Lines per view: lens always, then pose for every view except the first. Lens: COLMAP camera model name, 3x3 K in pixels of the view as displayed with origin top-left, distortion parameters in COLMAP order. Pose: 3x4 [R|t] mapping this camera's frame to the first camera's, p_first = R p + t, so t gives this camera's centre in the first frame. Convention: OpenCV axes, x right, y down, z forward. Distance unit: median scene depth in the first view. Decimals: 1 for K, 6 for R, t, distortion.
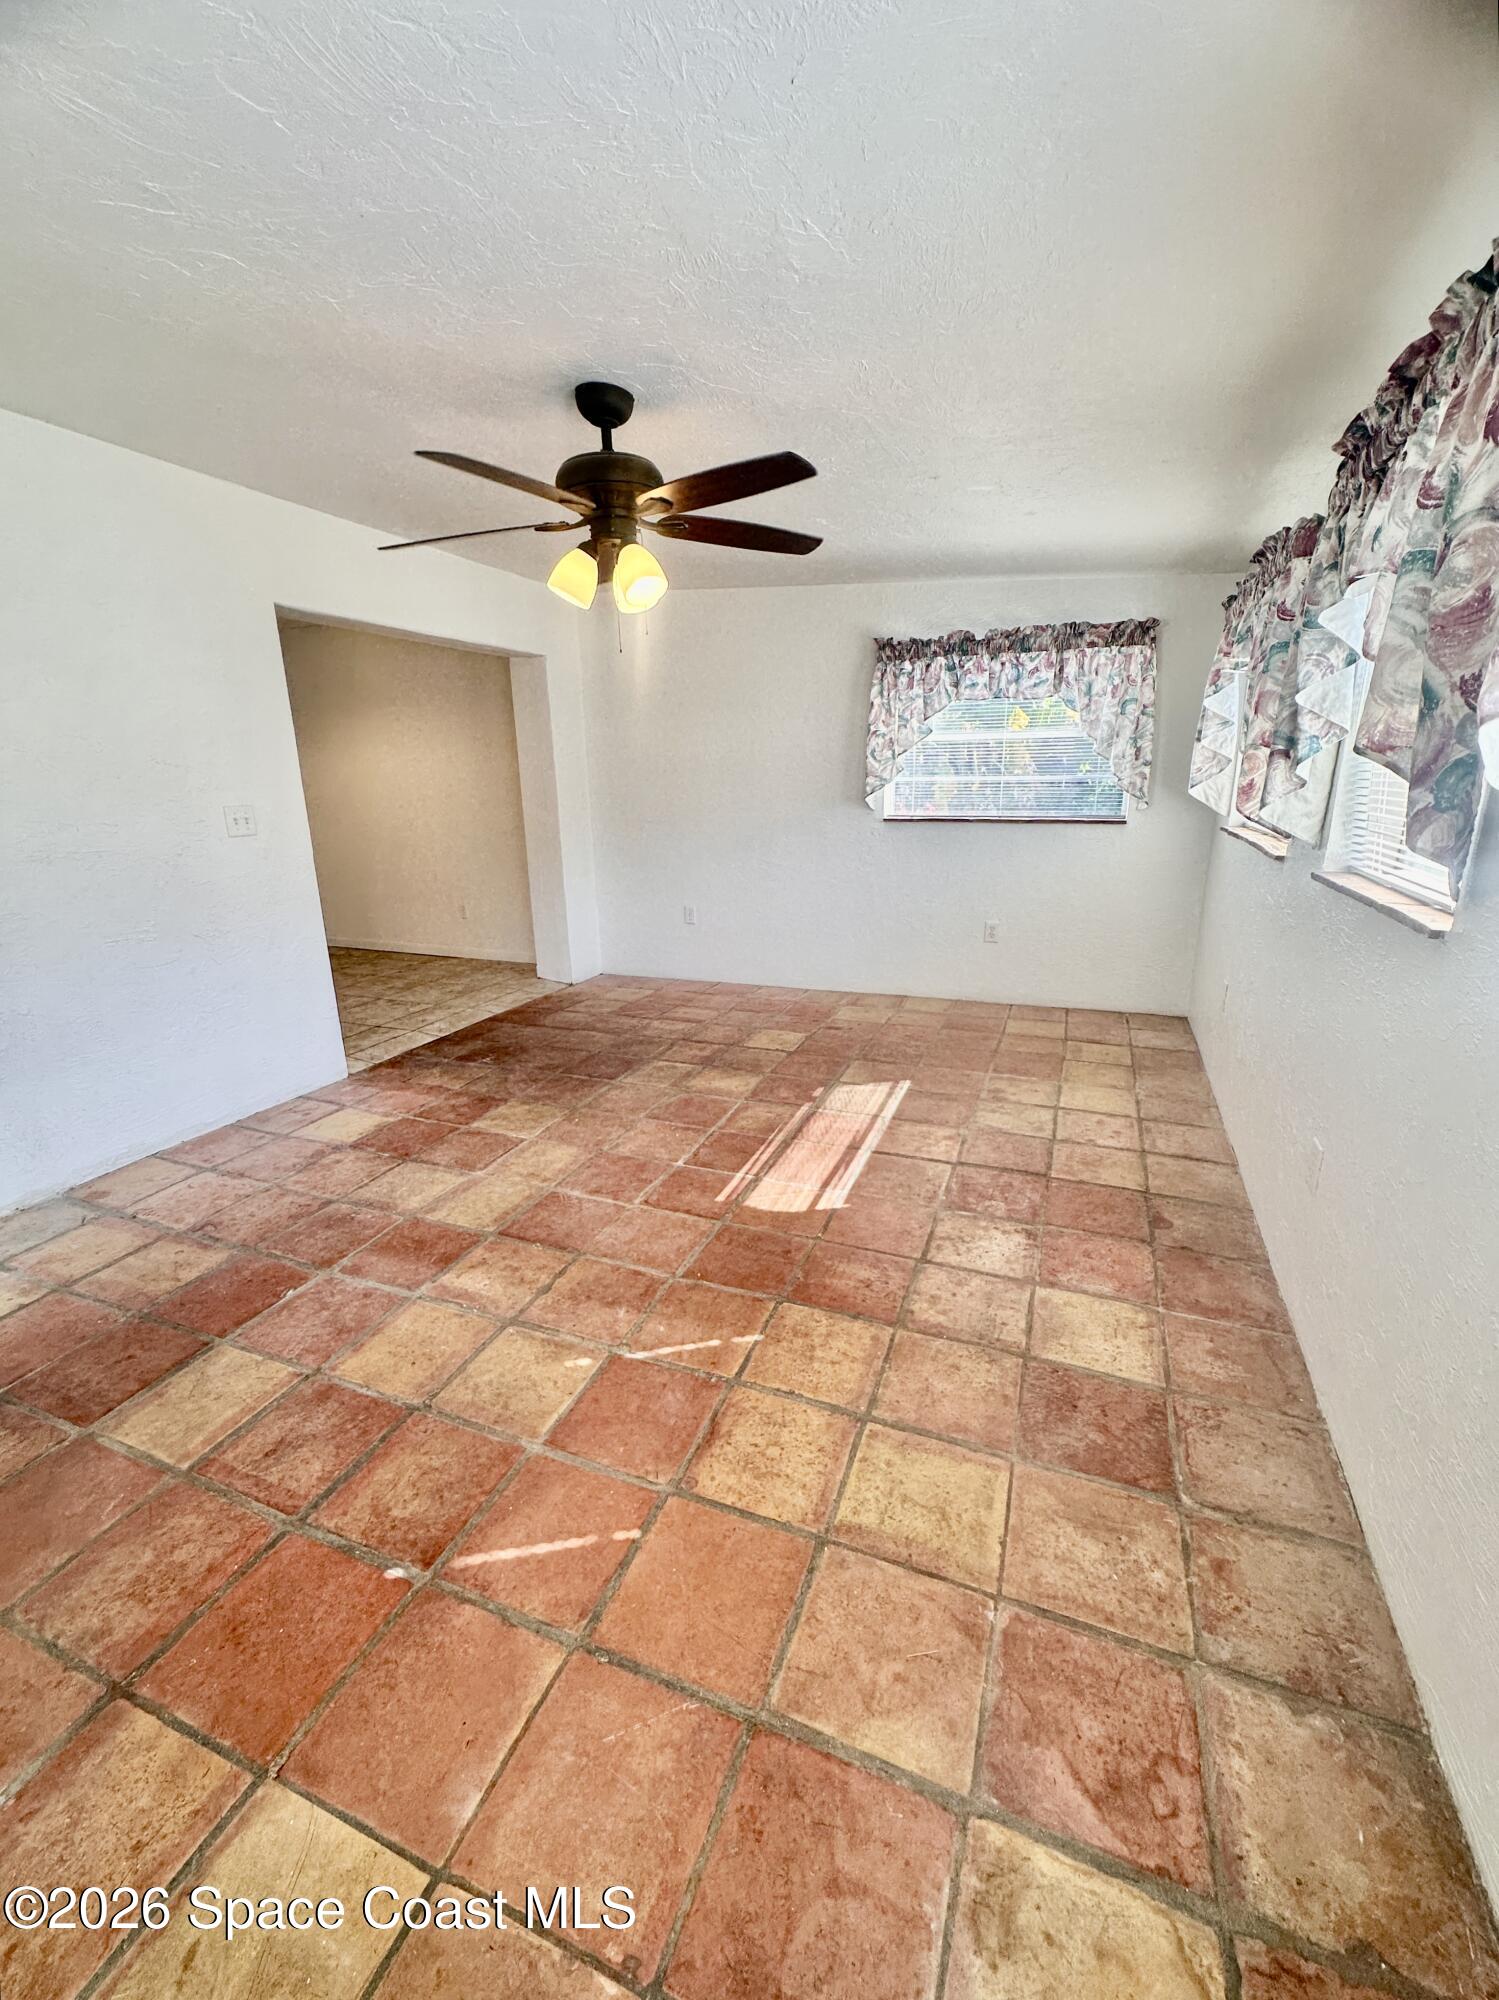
lens RADIAL K [[799.3, 0, 749.5], [0, 799.3, 1000.0], [0, 0, 1]] dist [-0.005912, 0.000070]
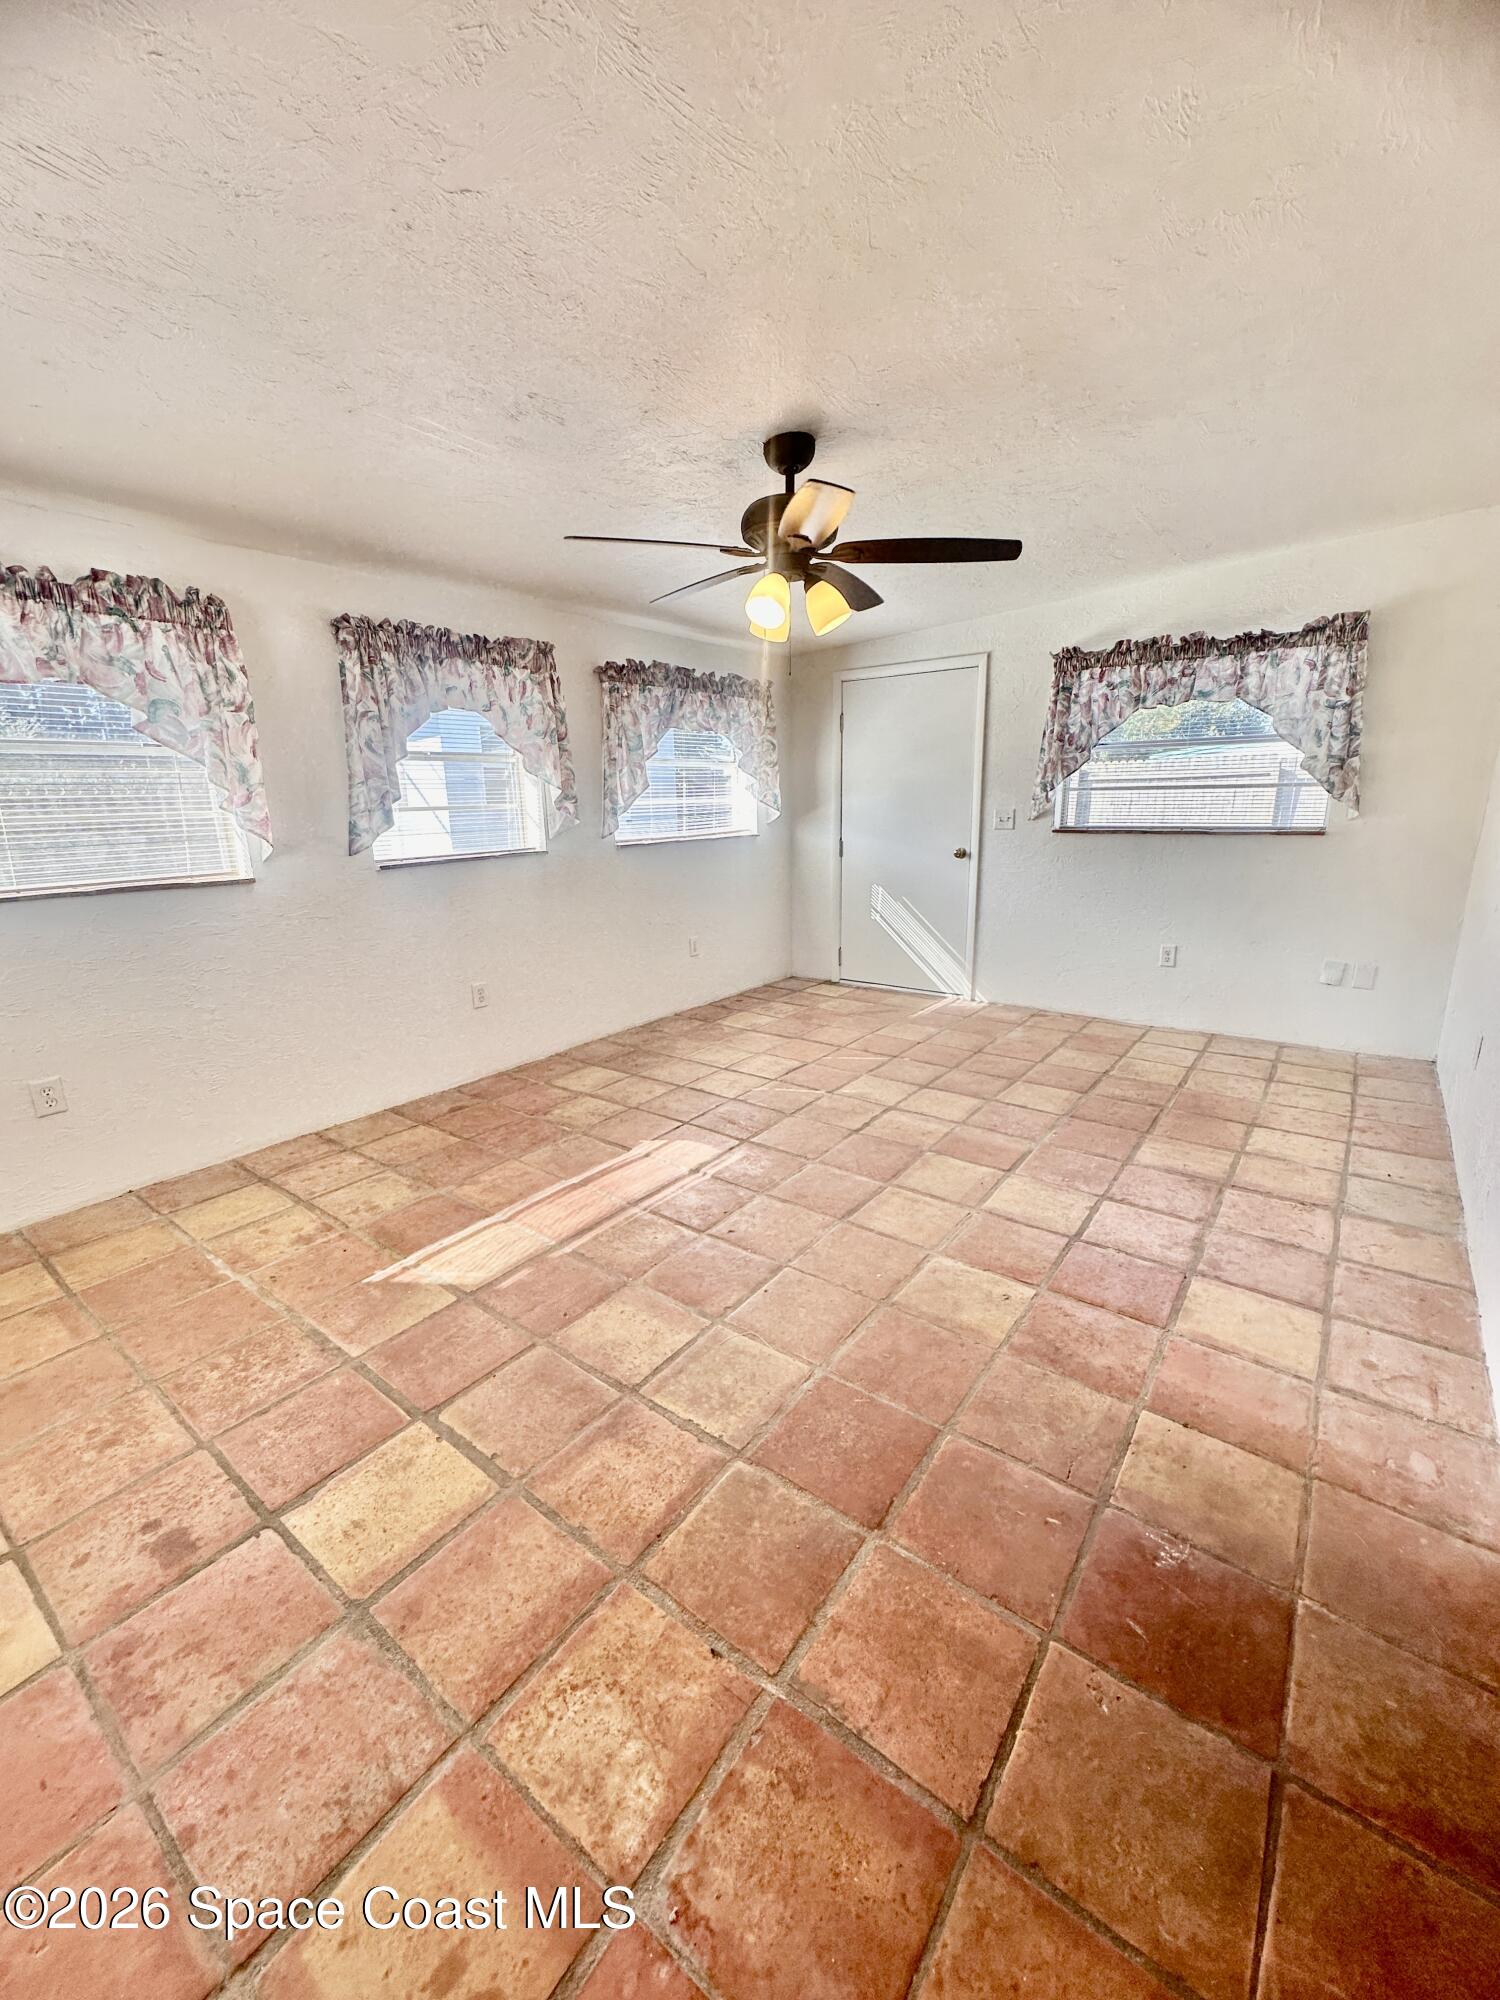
lens RADIAL K [[799.3, 0, 750.0], [0, 799.3, 1000.0], [0, 0, 1]] dist [-0.005912, 0.000070]
pose [[-0.963400, -0.028764, 0.266520, -0.331434], [0.109951, 0.864348, 0.490728, -0.474979], [-0.244481, 0.502072, -0.829550, 1.715739]]
